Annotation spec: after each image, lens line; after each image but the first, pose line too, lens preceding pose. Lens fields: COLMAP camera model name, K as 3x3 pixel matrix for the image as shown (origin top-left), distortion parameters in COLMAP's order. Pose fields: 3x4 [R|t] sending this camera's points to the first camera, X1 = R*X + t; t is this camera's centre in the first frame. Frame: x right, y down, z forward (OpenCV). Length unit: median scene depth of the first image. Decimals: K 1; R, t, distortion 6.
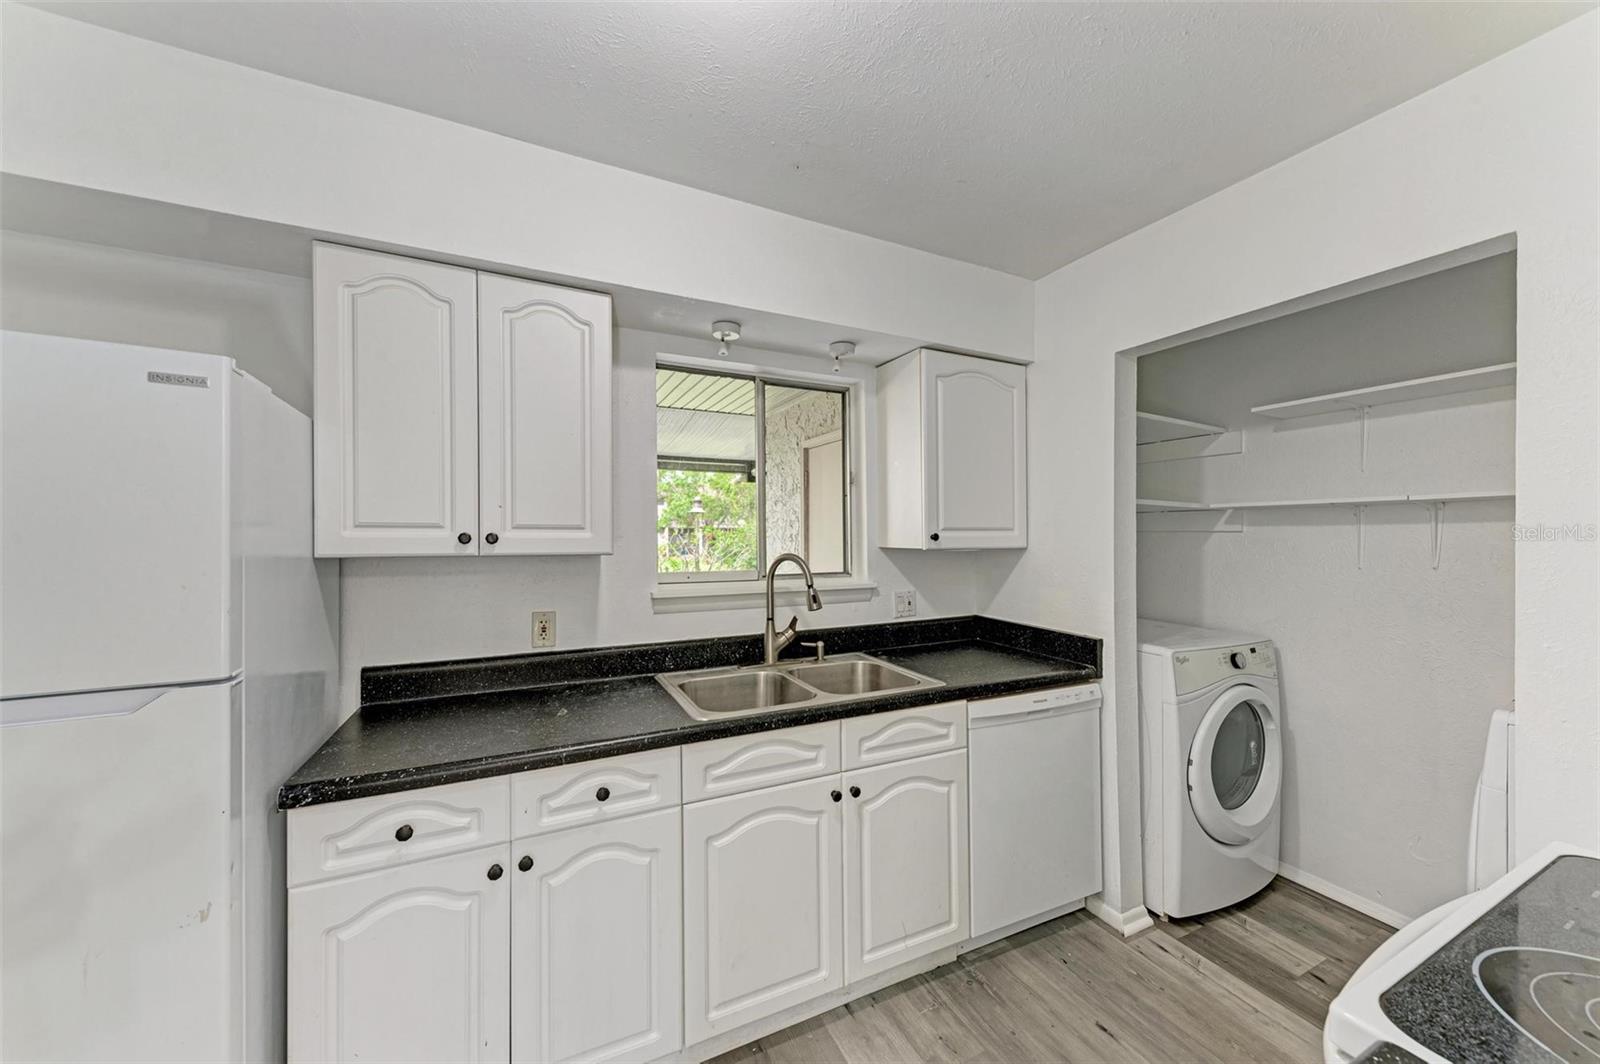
lens RADIAL K [[574.8, 0, 800.6], [0, 574.8, 537.3], [0, 0, 1]] dist [0.007529, -0.001716]
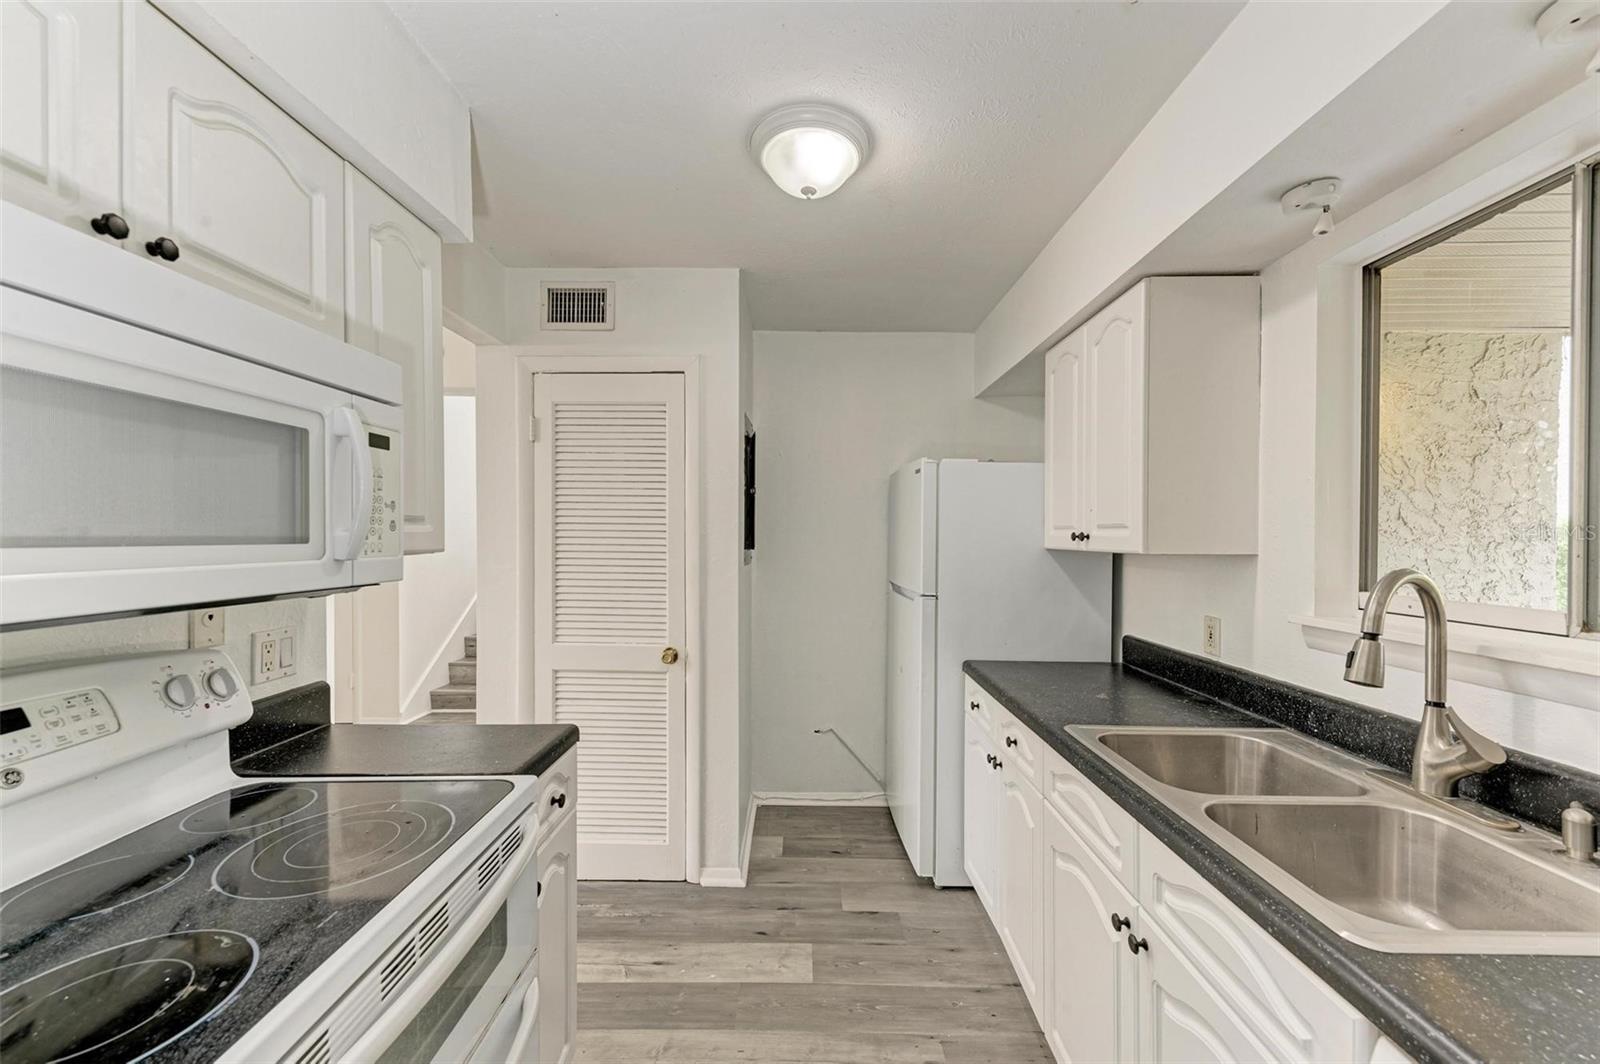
lens RADIAL K [[575.1, 0, 790.8], [0, 575.1, 533.9], [0, 0, 1]] dist [-0.015008, -0.000104]
pose [[-0.447613, -0.007992, -0.894192, 0.631977], [-0.007439, 0.999959, -0.005214, 0.005529], [0.894197, 0.004318, -0.447654, 0.742546]]
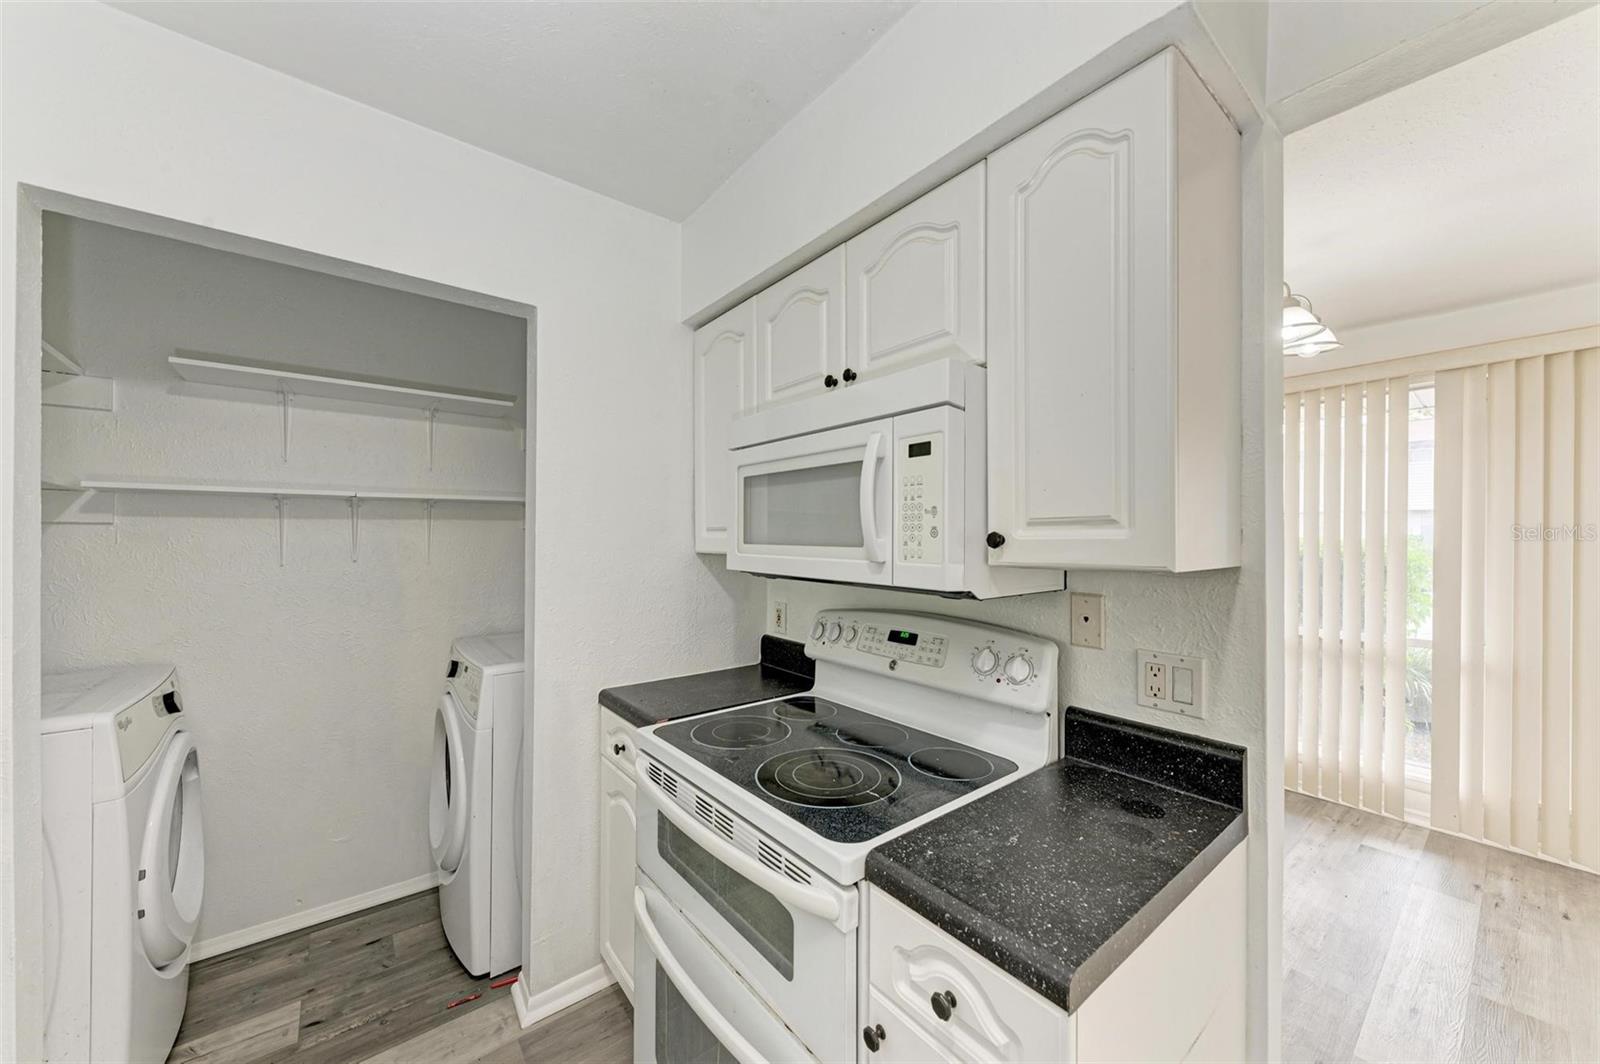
lens RADIAL K [[574.8, 0, 806.9], [0, 574.8, 534.4], [0, 0, 1]] dist [0.007529, -0.001716]
pose [[-0.219188, -0.004844, 0.975671, -0.129610], [-0.001907, 0.999988, 0.004537, -0.001796], [-0.975681, -0.000866, -0.219194, 0.404461]]
